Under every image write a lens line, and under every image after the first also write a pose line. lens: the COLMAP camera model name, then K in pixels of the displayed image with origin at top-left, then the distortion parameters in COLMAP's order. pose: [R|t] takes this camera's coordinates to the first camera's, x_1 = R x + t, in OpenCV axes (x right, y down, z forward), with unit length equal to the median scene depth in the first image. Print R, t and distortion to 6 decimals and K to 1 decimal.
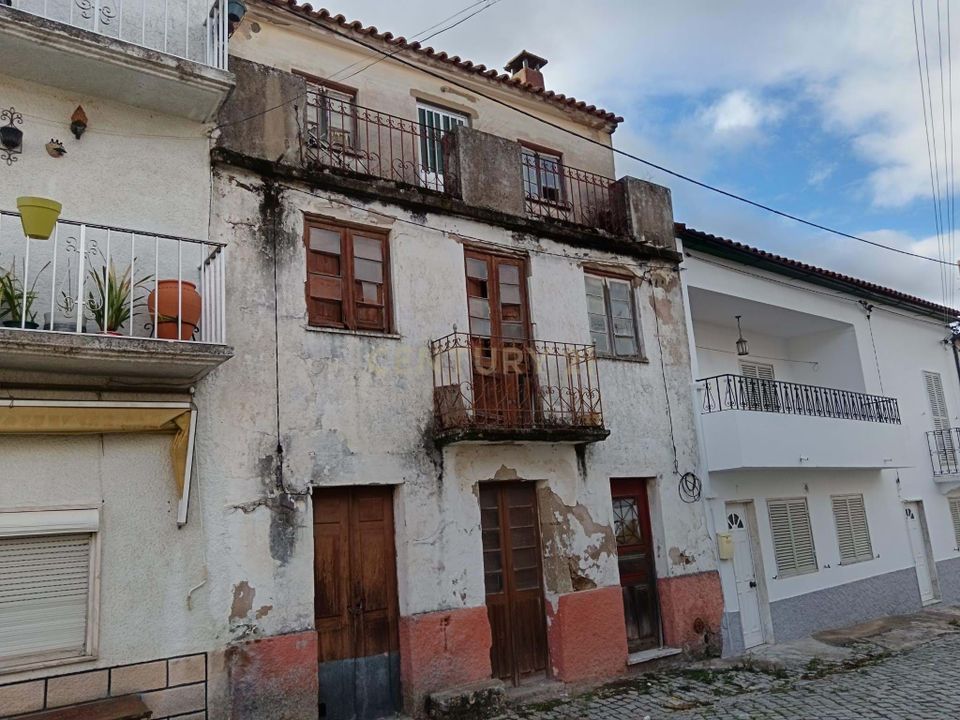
lens RADIAL K [[745.2, 0, 483.9], [0, 745.2, 358.0], [0, 0, 1]] dist [0.005186, -0.009214]
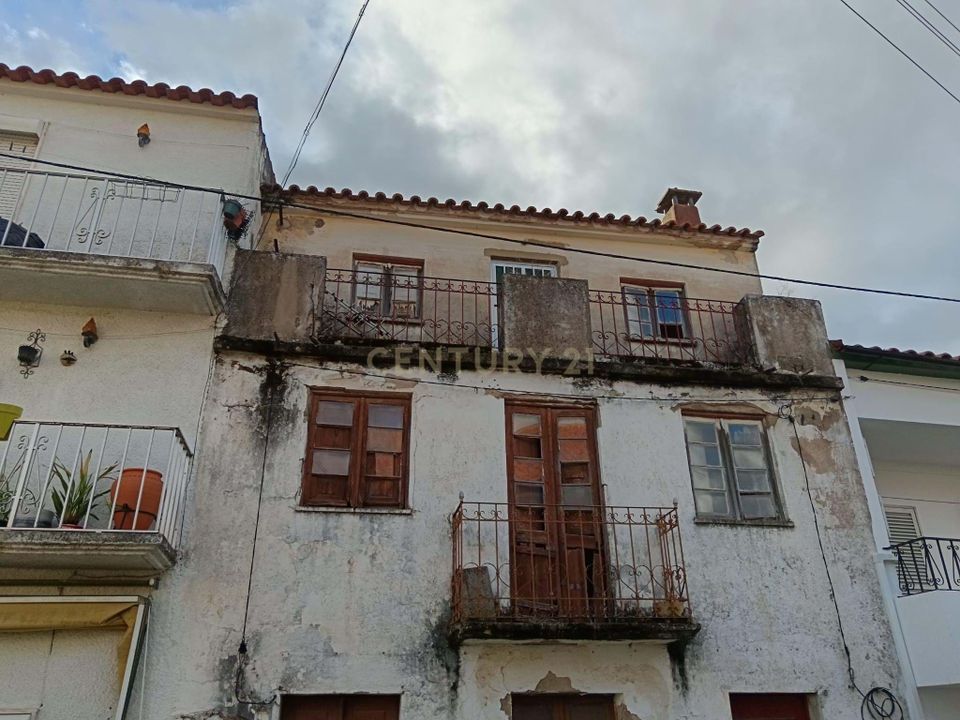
lens RADIAL K [[745.2, 0, 483.9], [0, 745.2, 358.0], [0, 0, 1]] dist [0.005186, -0.009214]
pose [[0.900734, -0.145867, -0.409148, 0.359457], [0.045438, 0.968403, -0.245218, 0.015560], [0.431989, 0.202285, 0.878901, 0.238900]]
